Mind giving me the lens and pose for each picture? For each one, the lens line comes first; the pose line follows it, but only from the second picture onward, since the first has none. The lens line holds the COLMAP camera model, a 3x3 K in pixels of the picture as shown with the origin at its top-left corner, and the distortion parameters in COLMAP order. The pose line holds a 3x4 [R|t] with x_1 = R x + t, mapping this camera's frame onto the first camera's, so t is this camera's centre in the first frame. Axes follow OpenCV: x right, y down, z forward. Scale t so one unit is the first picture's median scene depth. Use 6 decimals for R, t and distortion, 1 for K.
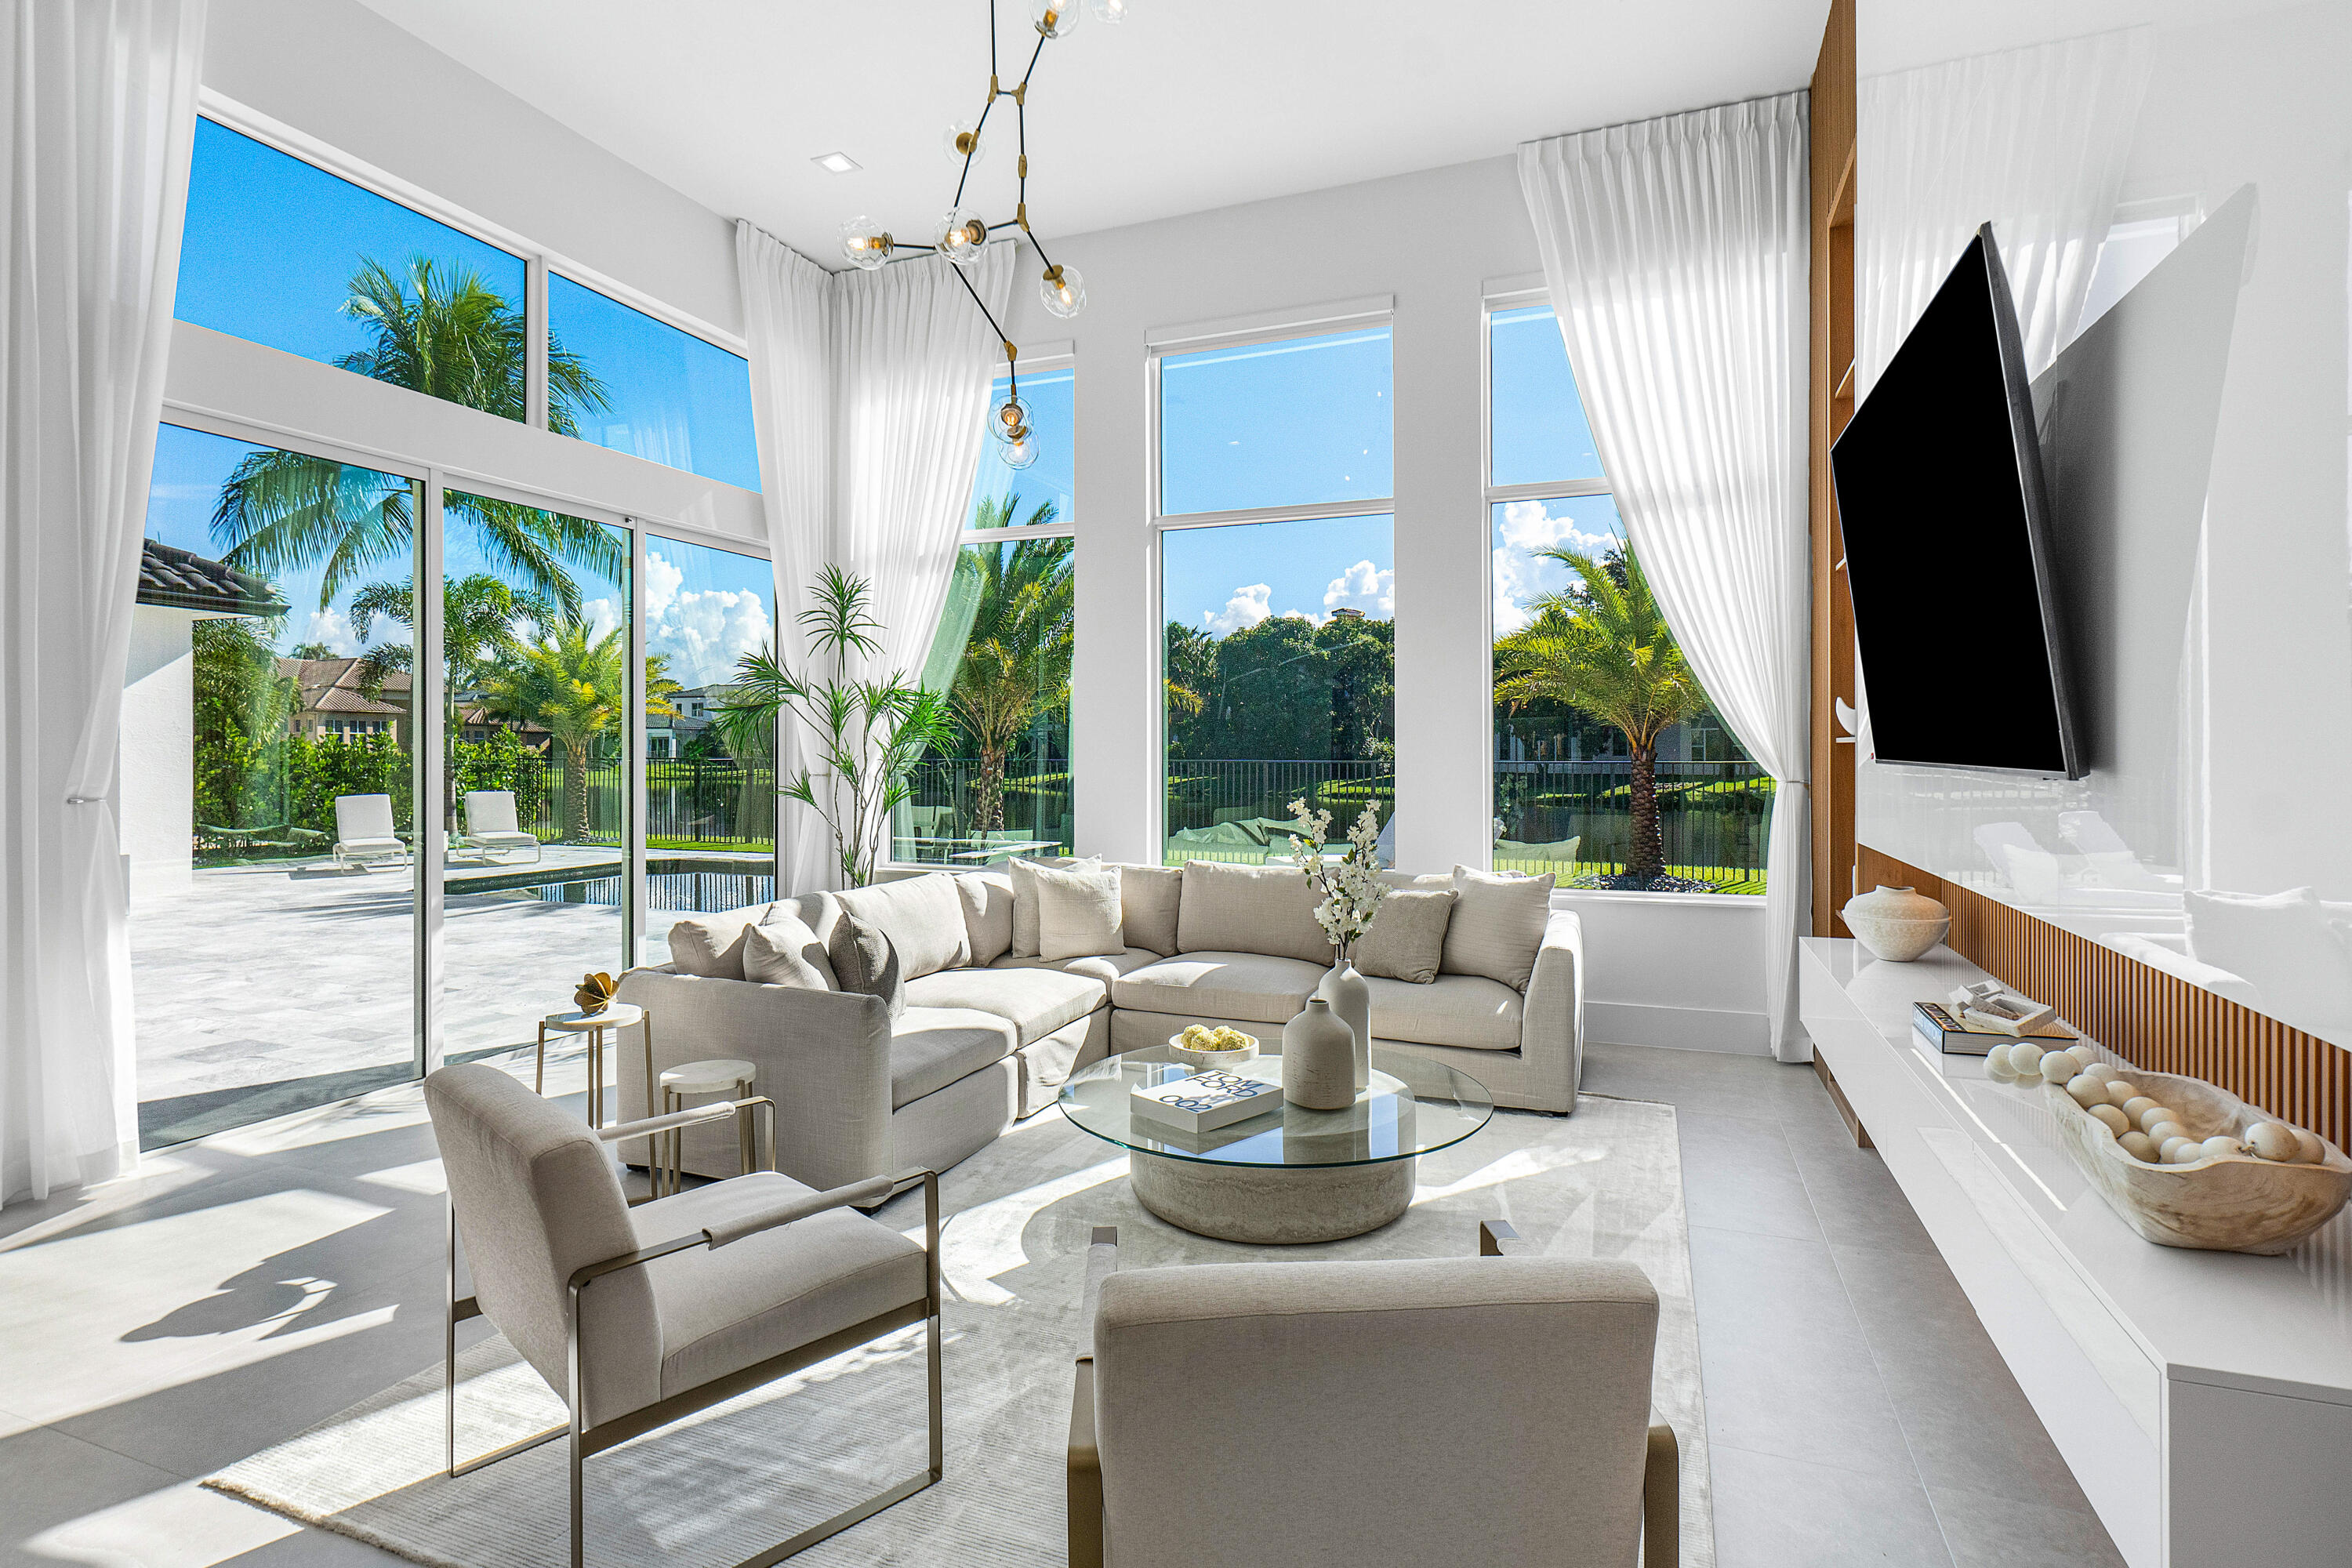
lens RADIAL K [[1186.8, 0, 1139.9], [0, 1186.8, 775.6], [0, 0, 1]] dist [-0.001021, 0.000154]
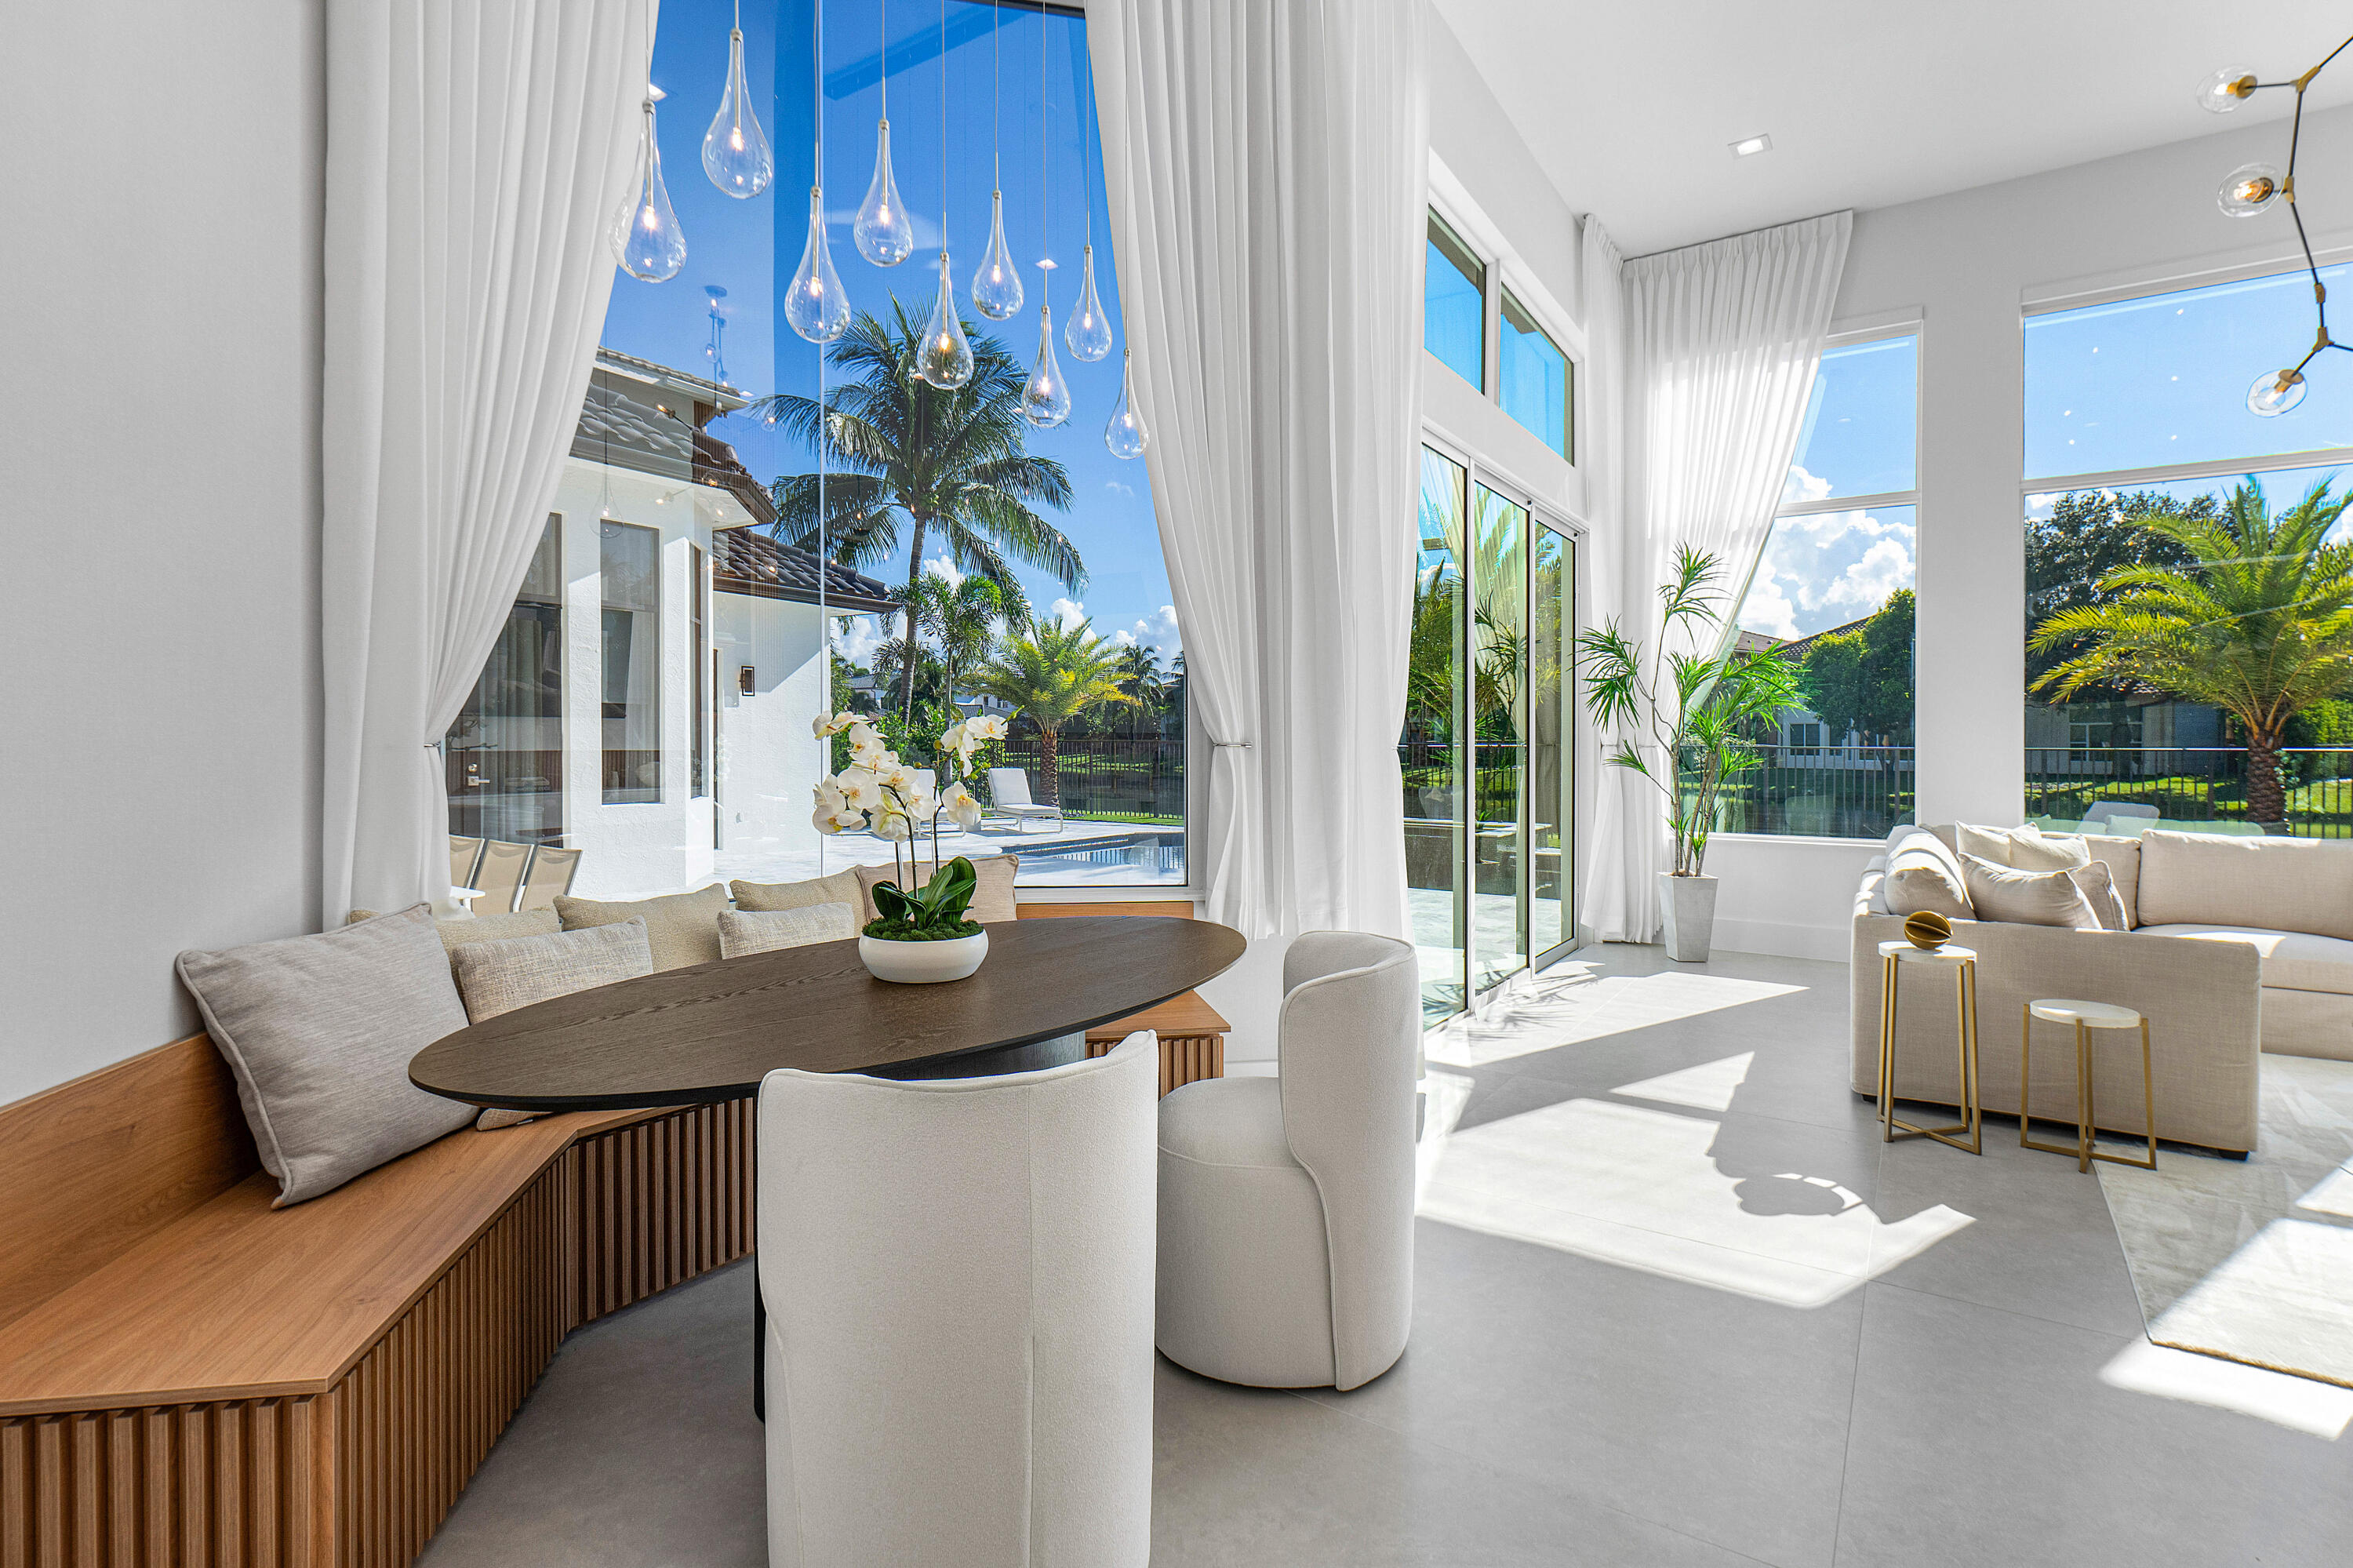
lens RADIAL K [[1143.6, 0, 1176.5], [0, 1143.6, 784.0], [0, 0, 1]] dist [0.004707, 0.000717]
pose [[0.977903, 0.016165, -0.208433, -0.557341], [-0.012938, 0.999775, 0.016837, 0.027359], [0.208658, -0.013768, 0.977892, -0.081568]]
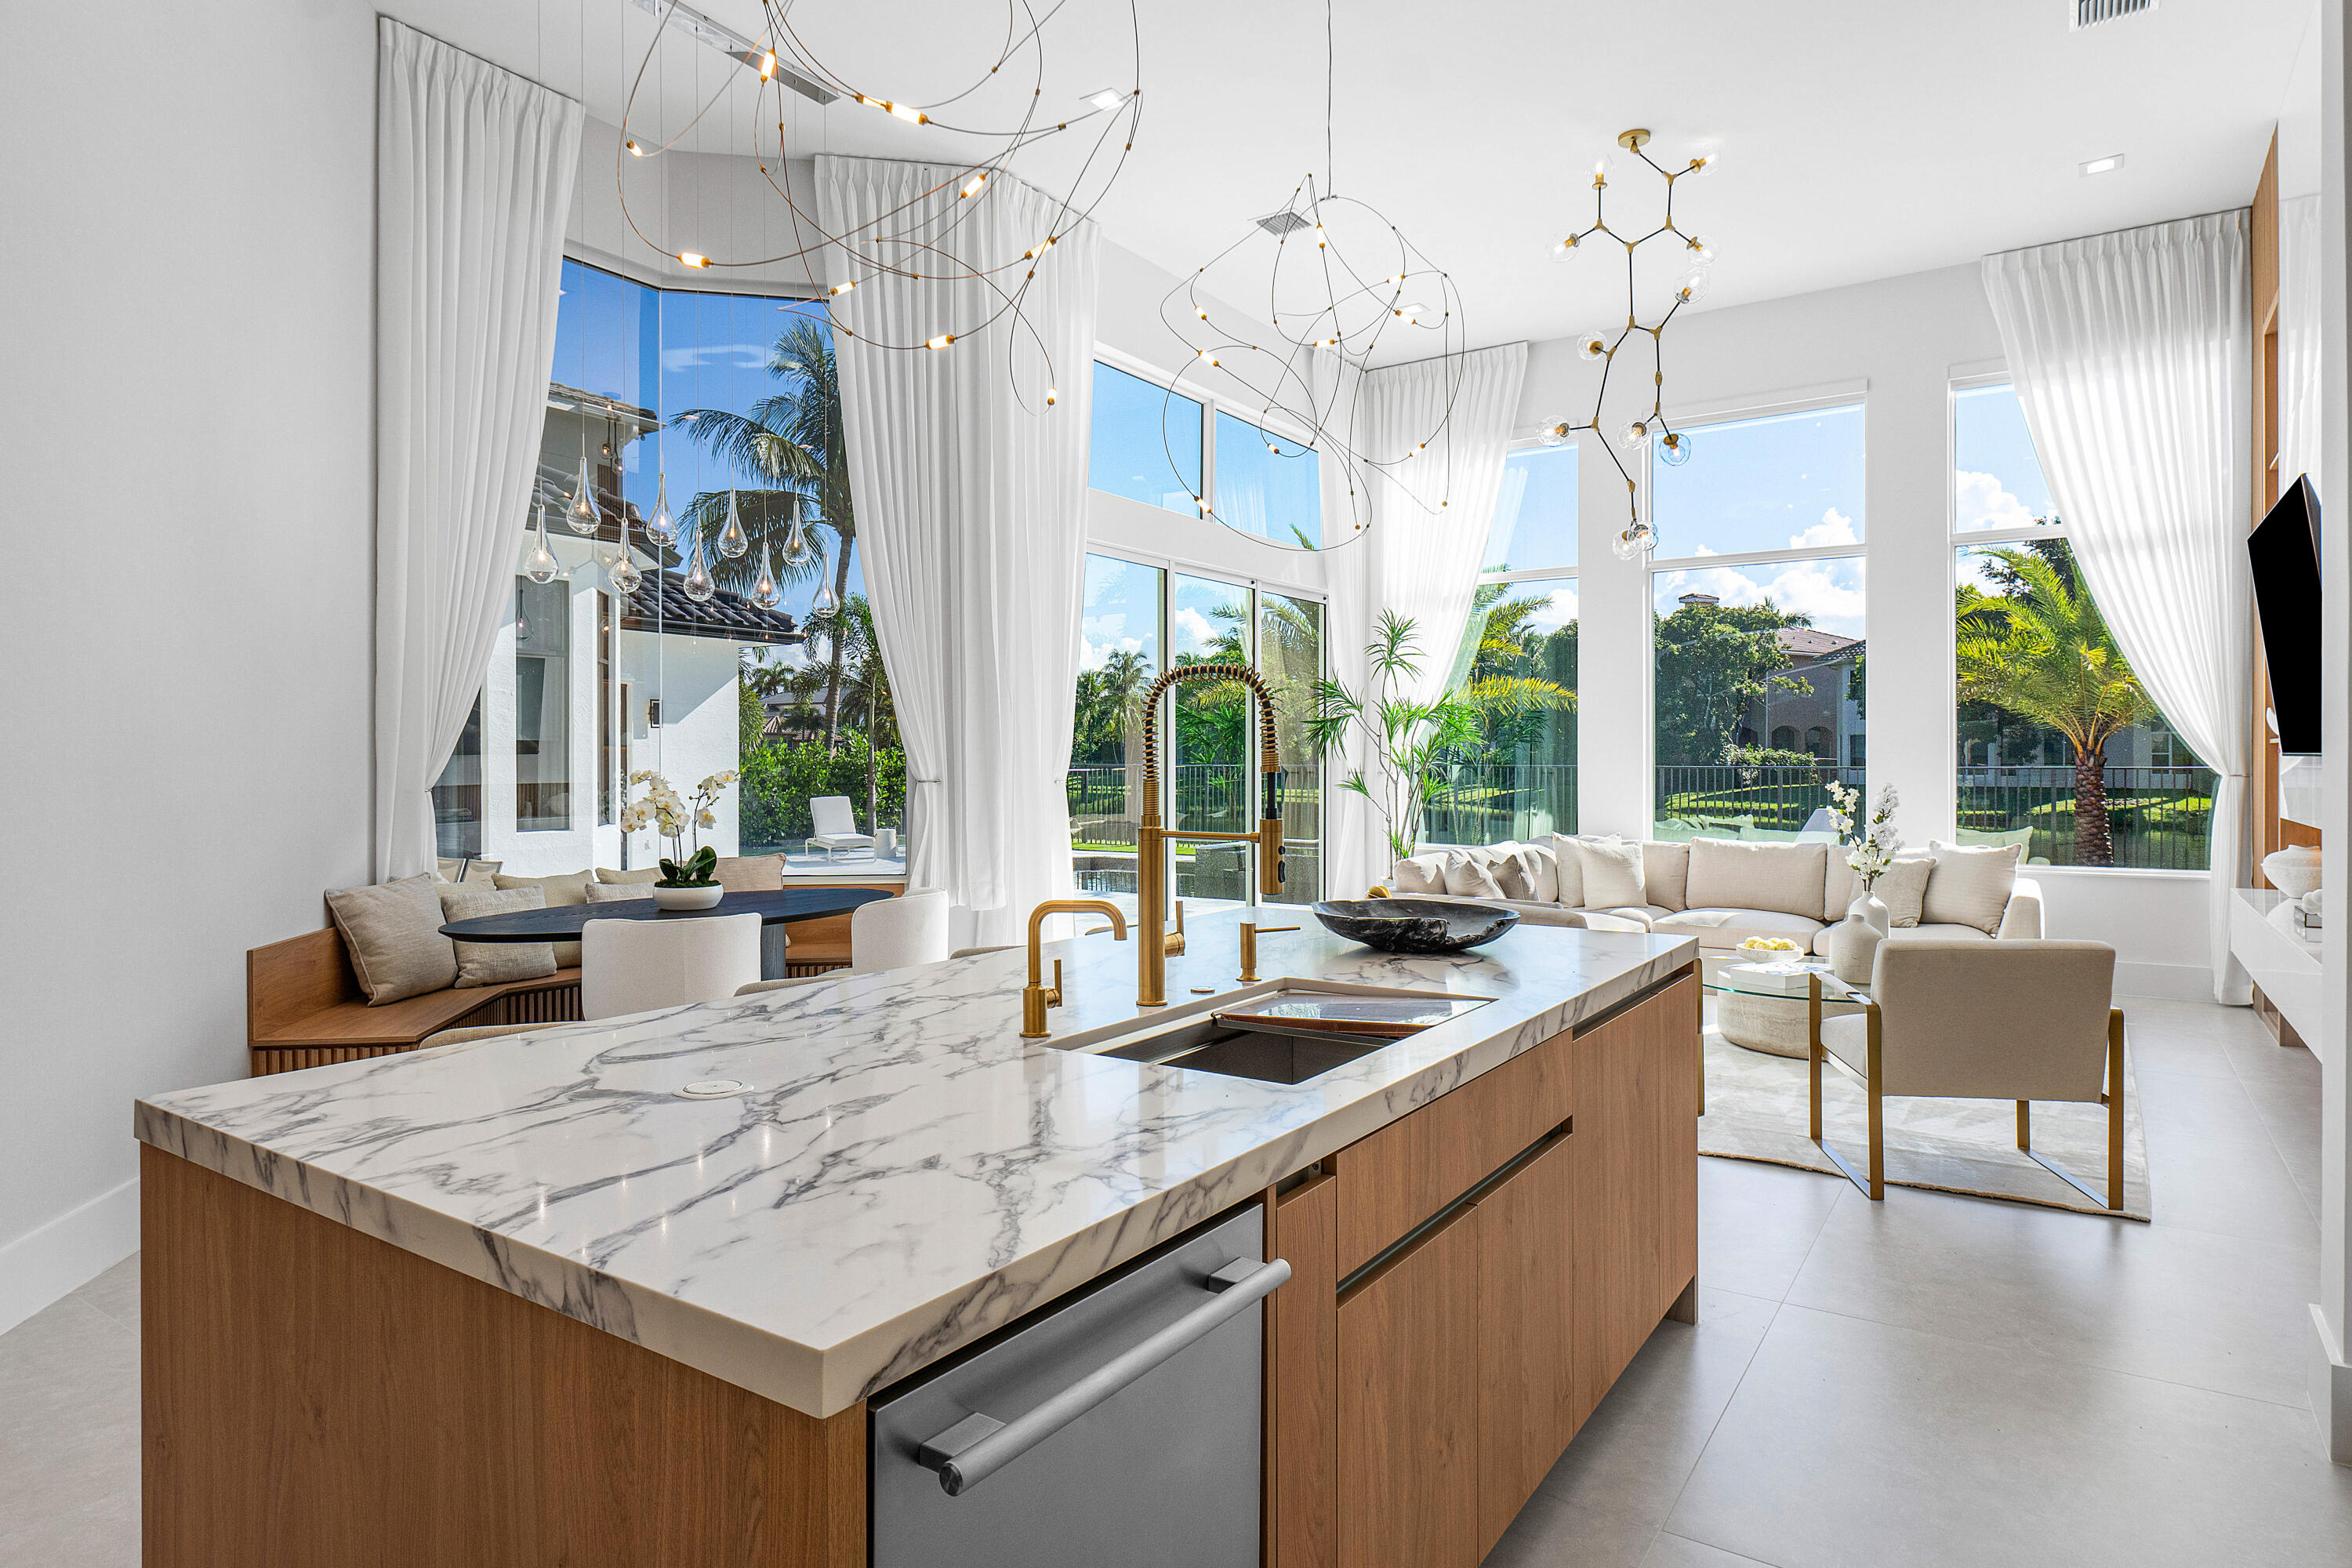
lens RADIAL K [[1305.8, 0, 1176.0], [0, 1305.8, 784.0], [0, 0, 1]] dist [0.000883, -0.001909]
pose [[0.978641, 0.002768, -0.205560, -0.223205], [-0.003298, 0.999992, -0.002236, 0.019680], [0.205553, 0.002866, 0.978642, -0.502004]]
